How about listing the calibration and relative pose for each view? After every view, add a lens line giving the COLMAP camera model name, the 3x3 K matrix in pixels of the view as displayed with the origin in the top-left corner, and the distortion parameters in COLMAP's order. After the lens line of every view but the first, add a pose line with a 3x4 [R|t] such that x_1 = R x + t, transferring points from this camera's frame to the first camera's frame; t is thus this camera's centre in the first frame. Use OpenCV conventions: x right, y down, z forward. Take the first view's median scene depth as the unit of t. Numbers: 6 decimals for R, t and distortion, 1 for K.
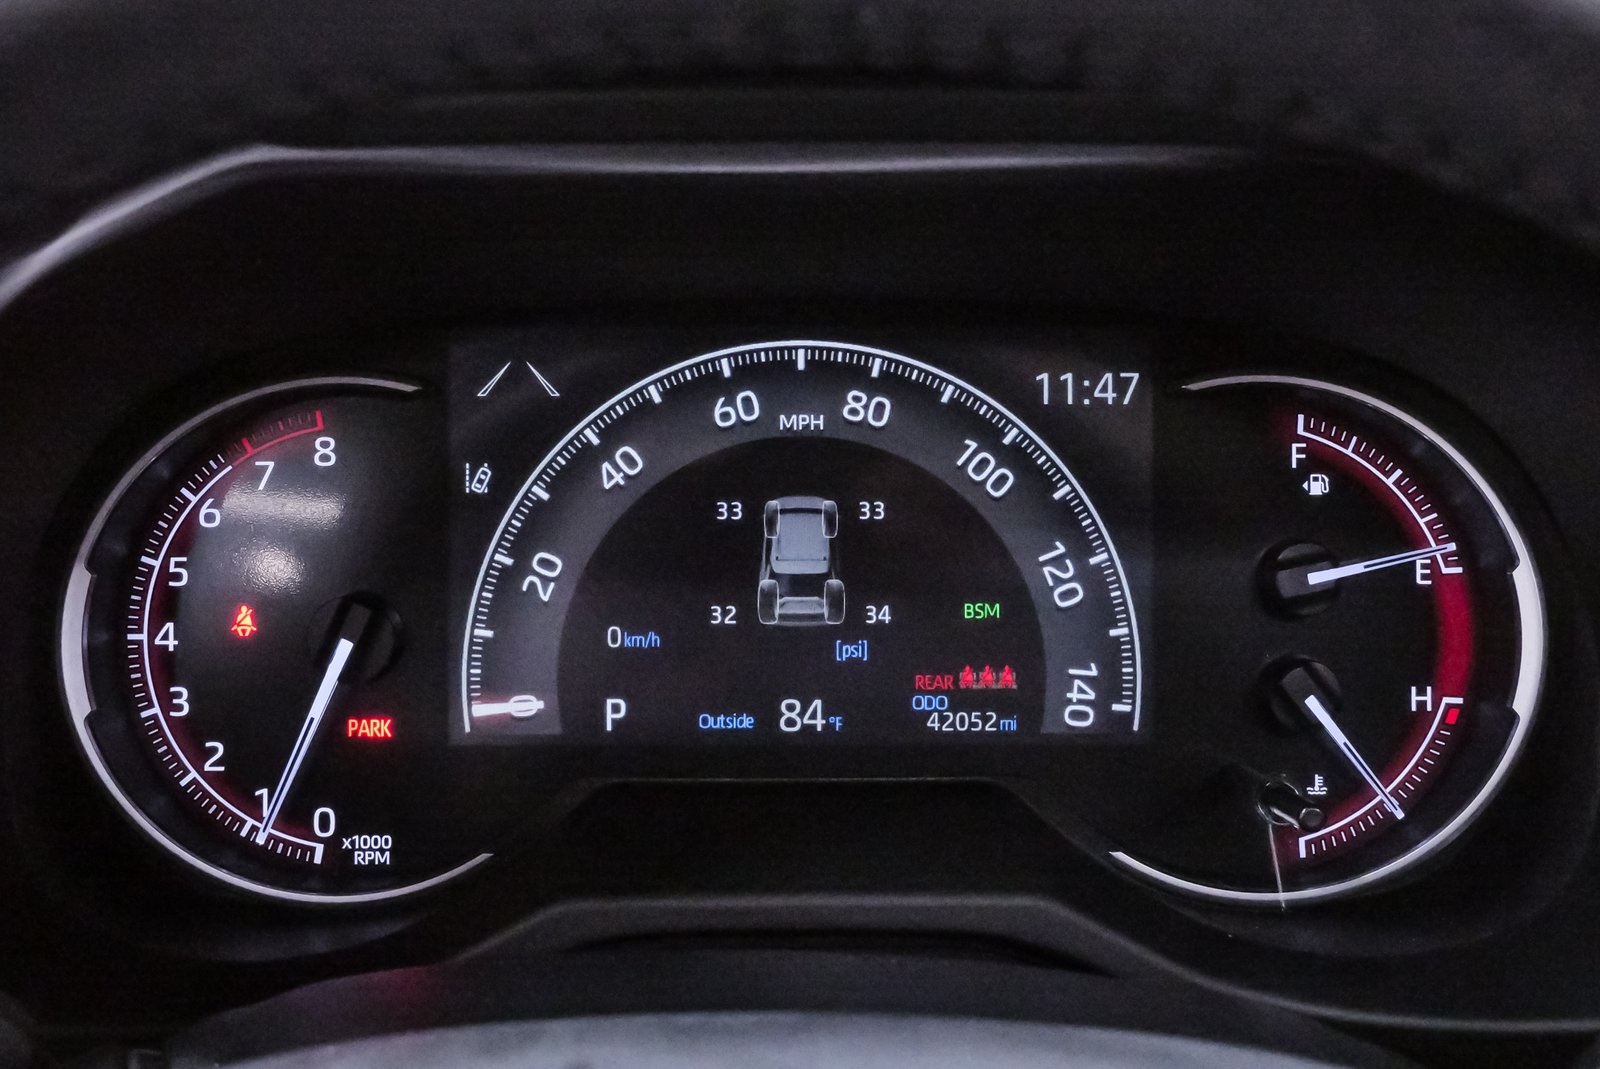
lens RADIAL K [[2070.8, 0, 802.4], [0, 2070.8, 524.4], [0, 0, 1]] dist [-0.014744, 0.000000]
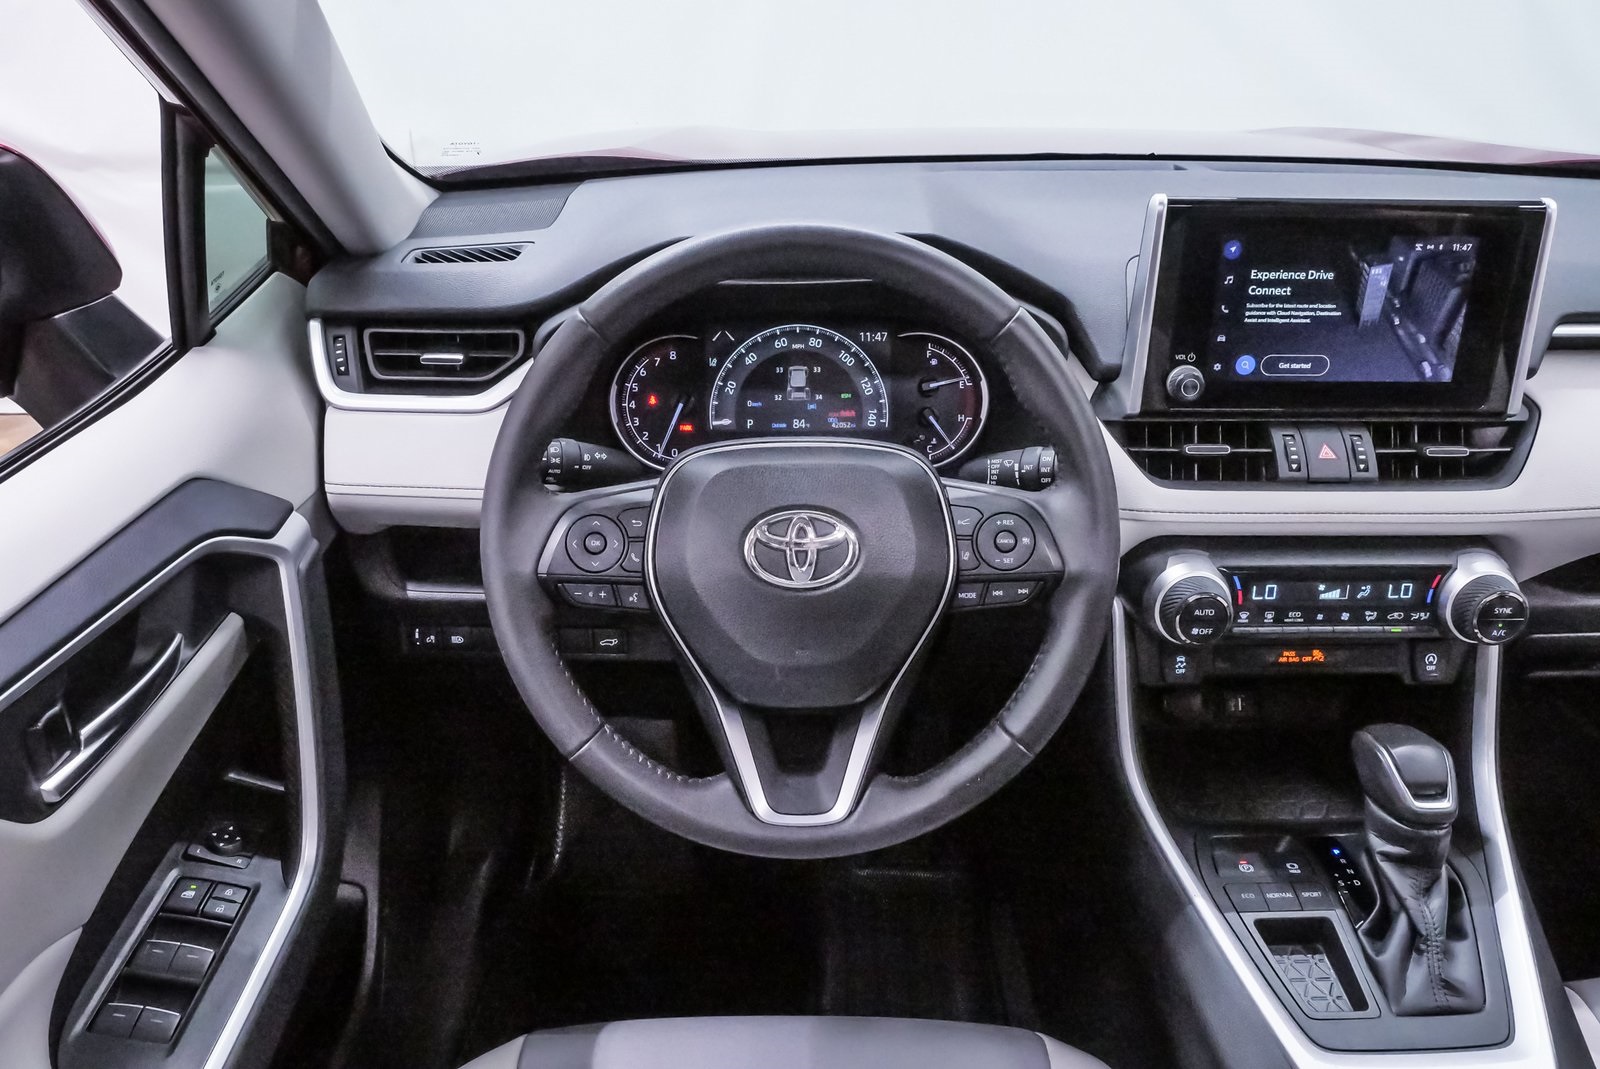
lens RADIAL K [[1156.9, 0, 799.4], [0, 1156.9, 530.4], [0, 0, 1]] dist [-0.049409, 0.020709]
pose [[0.999826, -0.011073, 0.015006, -0.033746], [0.009789, 0.996490, 0.083136, 0.110950], [-0.015874, -0.082975, 0.996425, -1.137497]]
